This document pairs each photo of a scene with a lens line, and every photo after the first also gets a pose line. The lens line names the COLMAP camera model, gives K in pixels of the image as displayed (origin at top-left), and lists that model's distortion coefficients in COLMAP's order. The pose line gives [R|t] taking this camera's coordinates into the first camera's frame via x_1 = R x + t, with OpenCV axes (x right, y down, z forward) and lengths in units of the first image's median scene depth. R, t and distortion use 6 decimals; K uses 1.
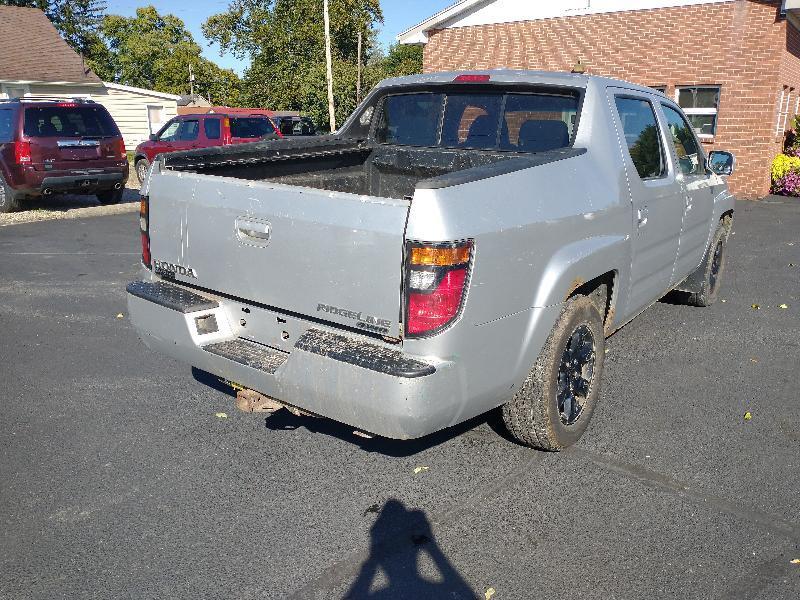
lens RADIAL K [[643.7, 0, 402.3], [0, 643.7, 302.4], [0, 0, 1]] dist [0.069236, -0.116528]
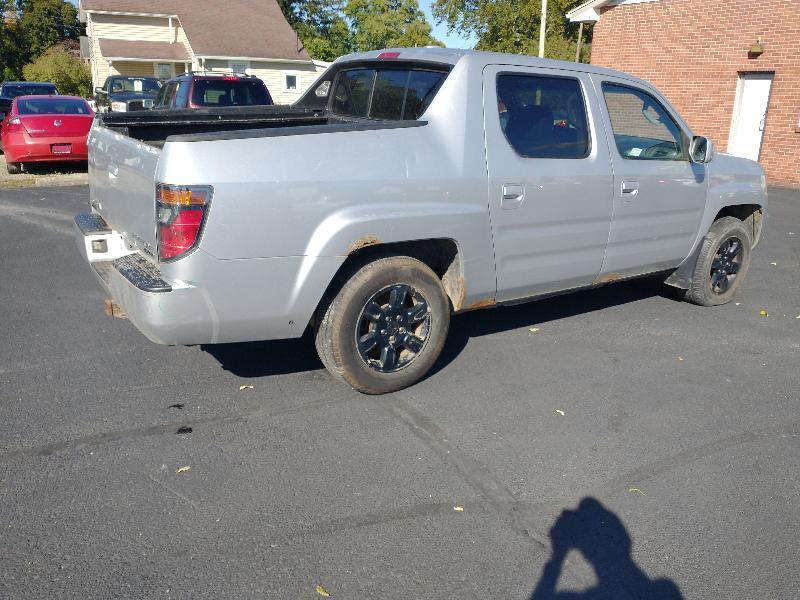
lens RADIAL K [[649.6, 0, 398.4], [0, 649.6, 313.1], [0, 0, 1]] dist [-0.001541, -0.004489]
pose [[0.944665, 0.126636, -0.302607, 0.104253], [-0.113700, 0.991698, 0.060065, 0.003209], [0.307701, -0.022335, 0.951221, -0.008465]]
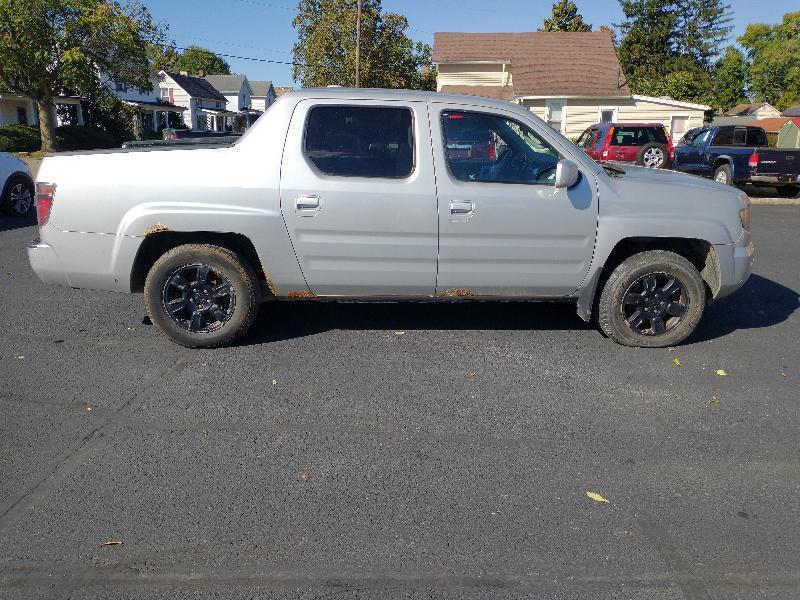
lens RADIAL K [[637.6, 0, 400.0], [0, 637.6, 300.0], [0, 0, 1]] dist [0.006799, -0.006324]
pose [[0.633176, 0.207320, -0.745725, 0.279986], [-0.217538, 0.972291, 0.085603, -0.018426], [0.742809, 0.108022, 0.660731, 0.066278]]
